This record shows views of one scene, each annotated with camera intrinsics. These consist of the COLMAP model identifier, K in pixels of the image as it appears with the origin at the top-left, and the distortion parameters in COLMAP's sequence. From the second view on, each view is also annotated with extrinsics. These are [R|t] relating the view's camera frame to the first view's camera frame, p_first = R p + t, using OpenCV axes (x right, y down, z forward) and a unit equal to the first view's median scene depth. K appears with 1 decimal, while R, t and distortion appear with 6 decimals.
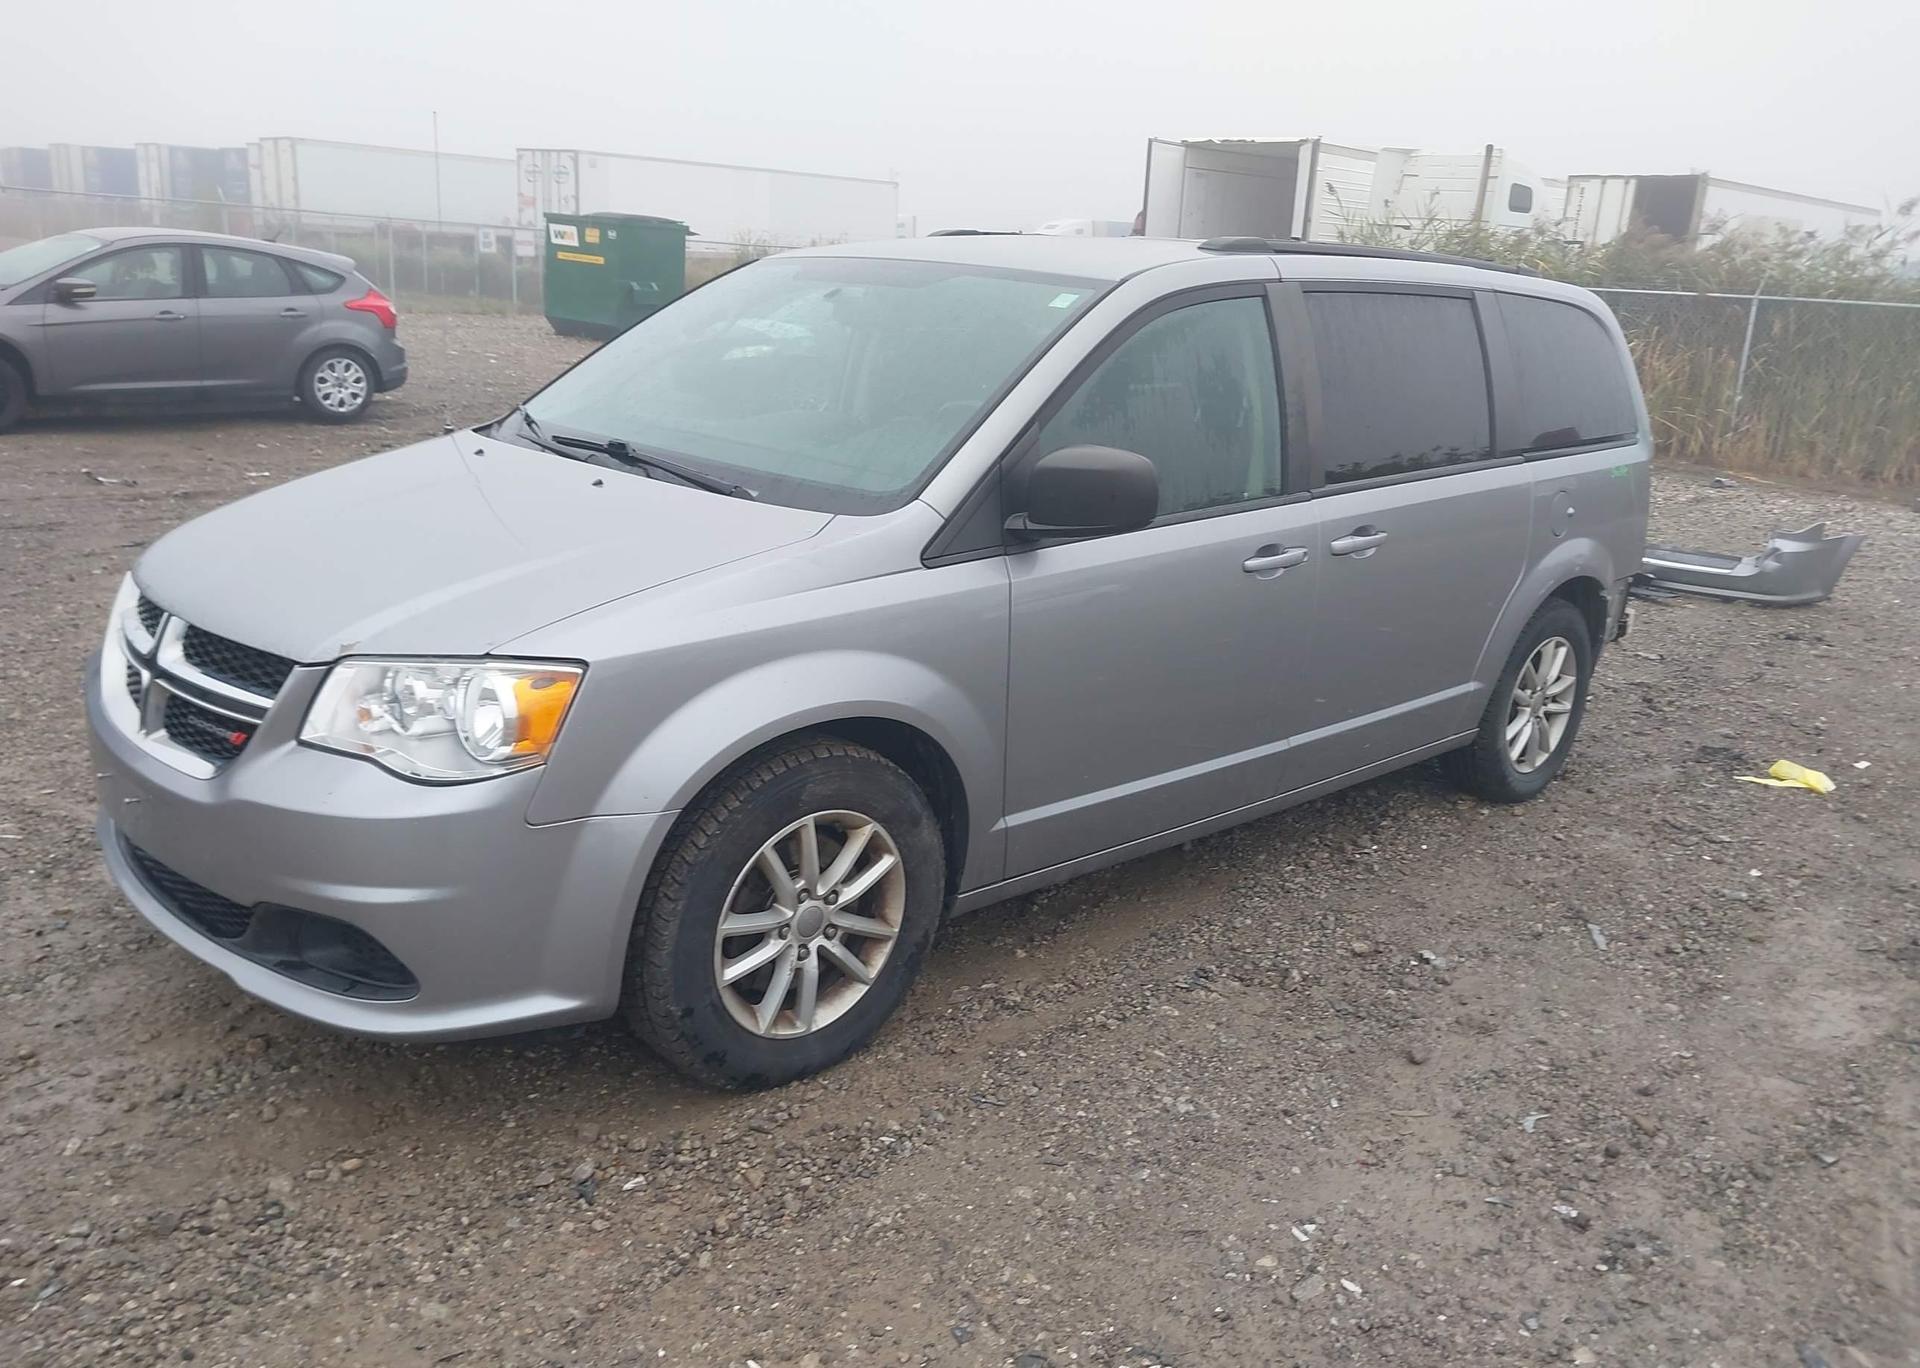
lens RADIAL K [[1529.5, 0, 955.8], [0, 1529.5, 662.9], [0, 0, 1]] dist [0.053240, -0.032582]
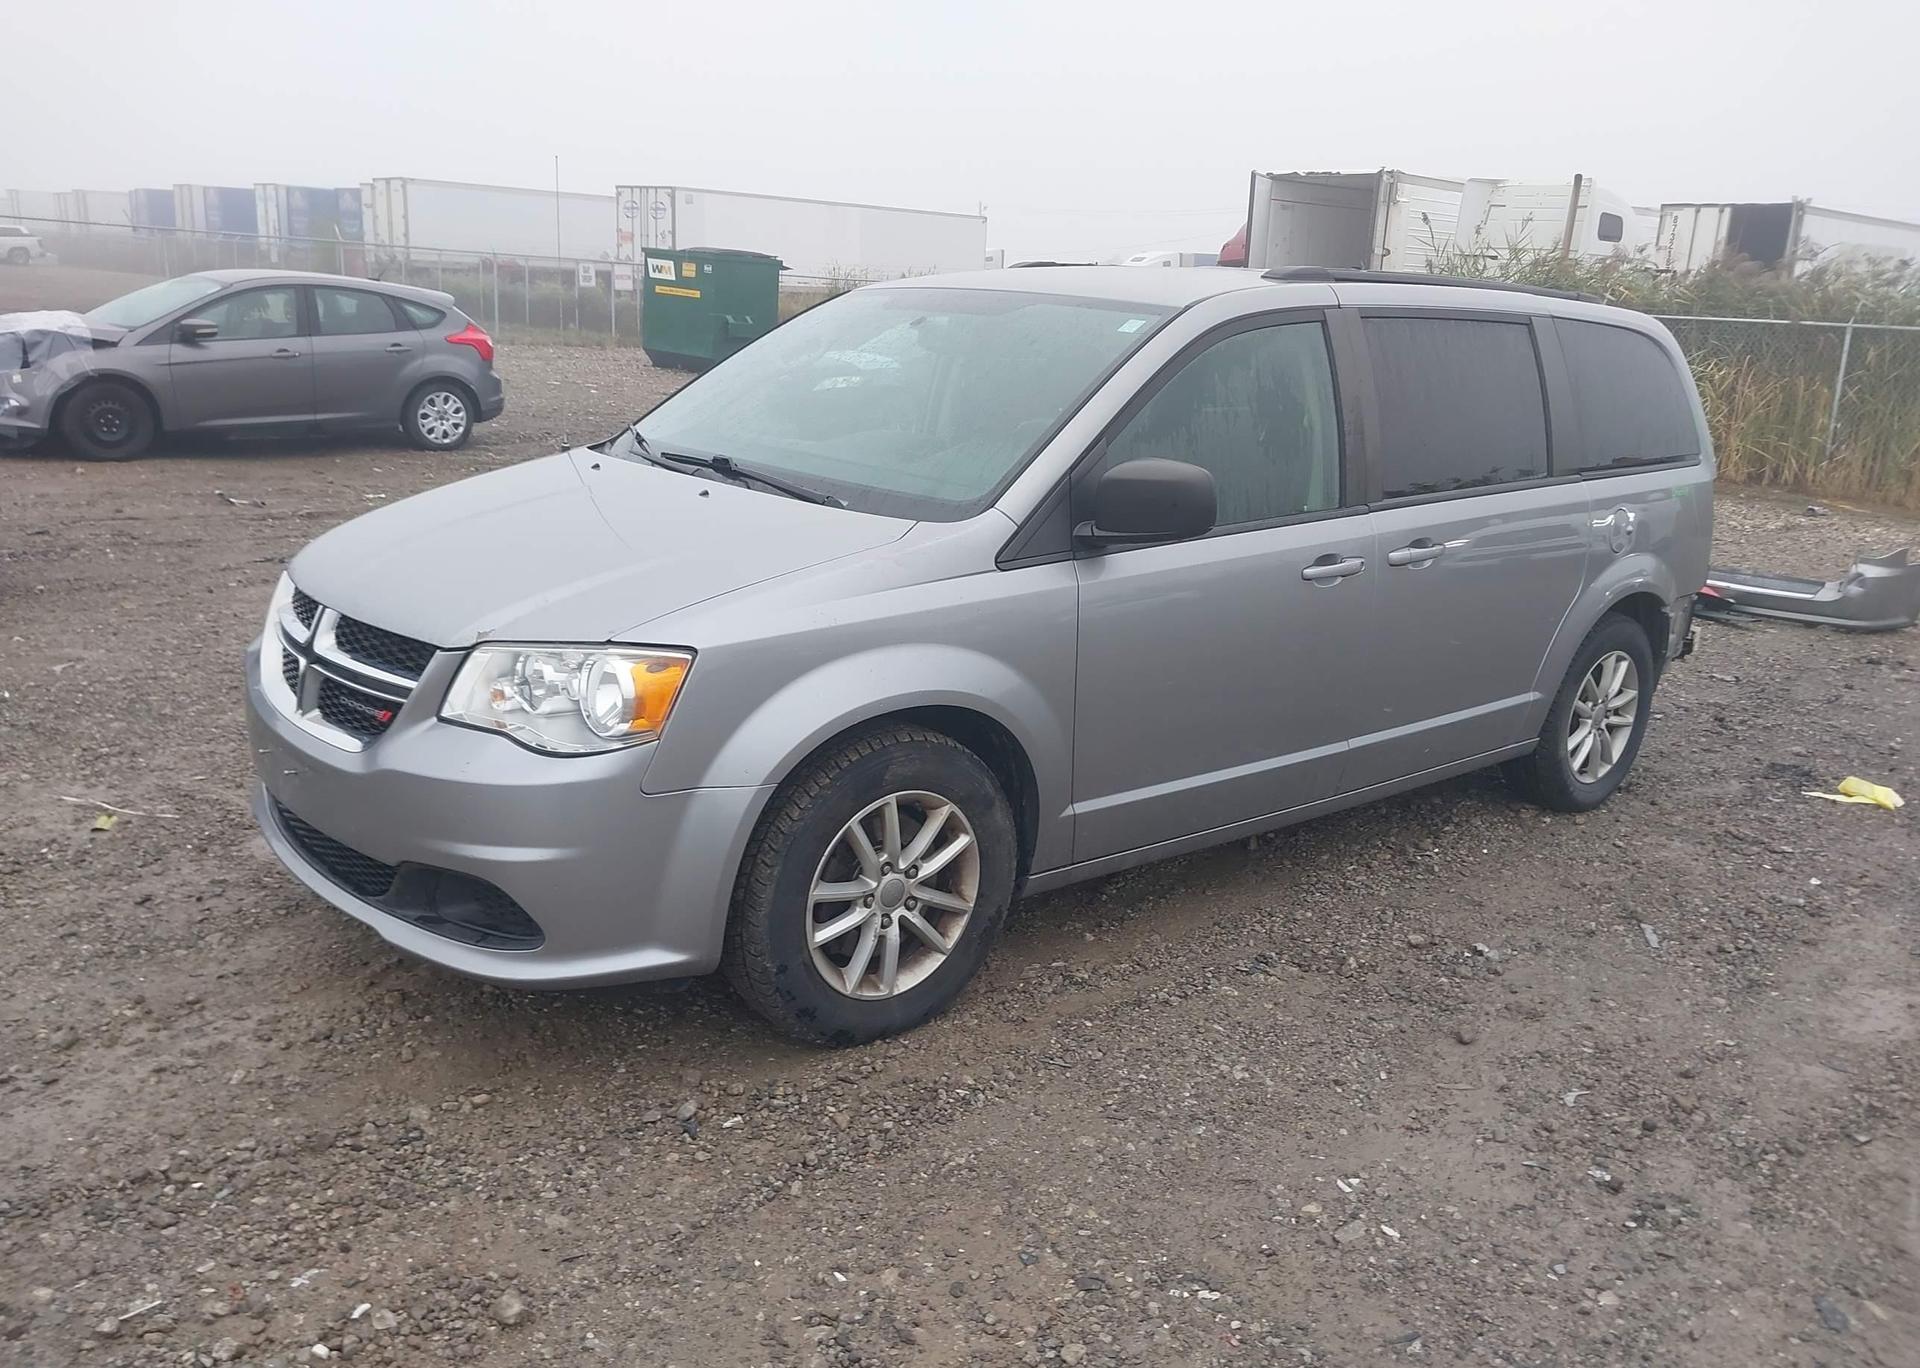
lens RADIAL K [[1565.3, 0, 994.3], [0, 1565.3, 679.9], [0, 0, 1]] dist [0.049046, -0.008253]
pose [[0.999429, 0.003013, -0.033655, 0.013670], [-0.003546, 0.999869, -0.015784, 0.032841], [0.033603, 0.015894, 0.999309, -0.109074]]
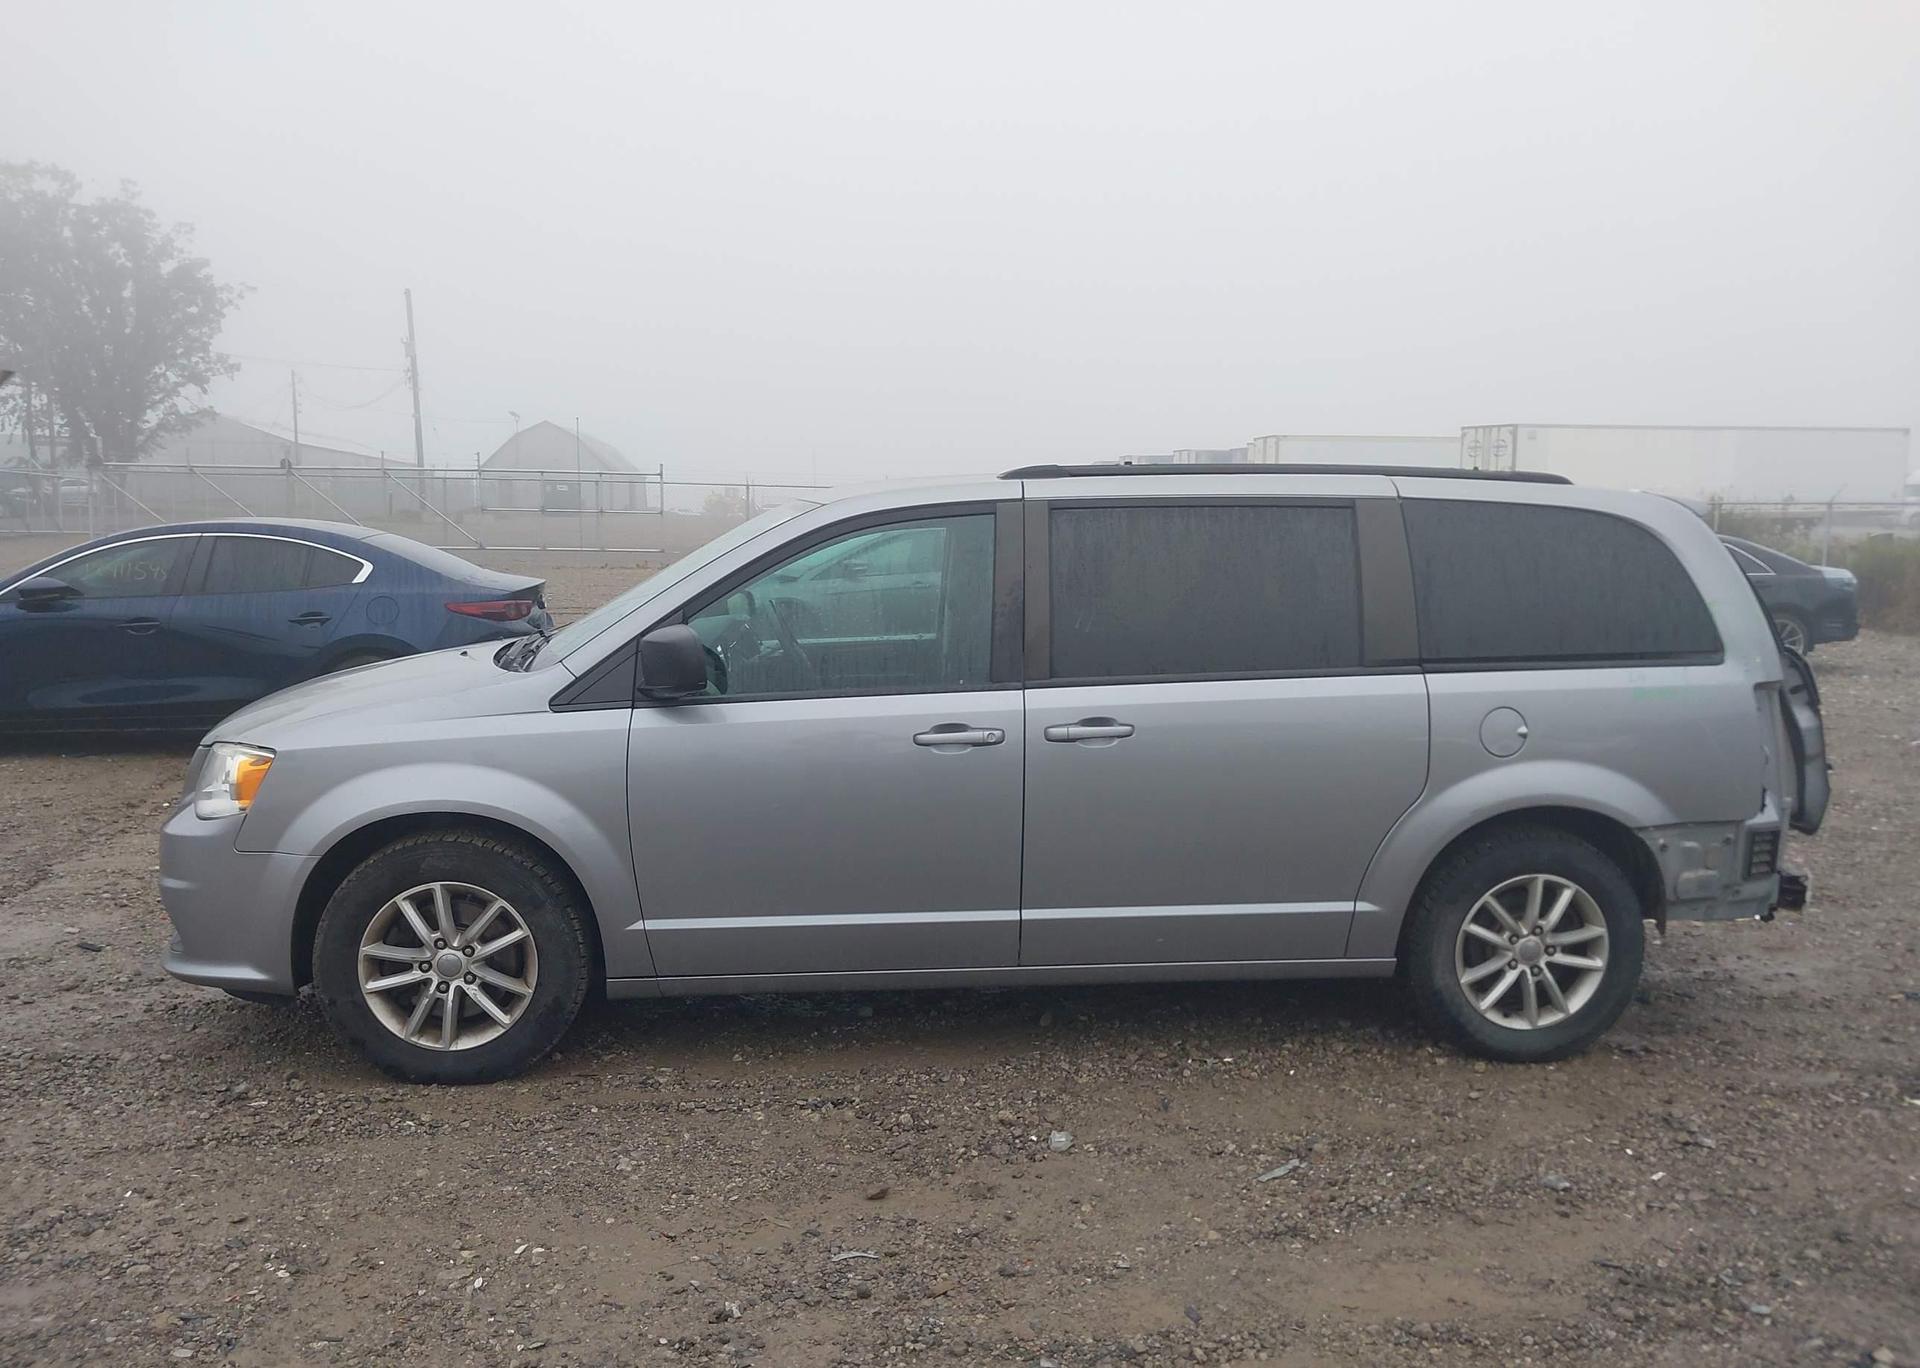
lens RADIAL K [[1599.5, 0, 960.0], [0, 1599.5, 684.0], [0, 0, 1]] dist [0.002476, -0.193242]
pose [[0.803704, 0.017626, -0.594768, 1.049009], [-0.115759, 0.985095, -0.127232, 0.048269], [0.583660, 0.171107, 0.793765, 0.095629]]
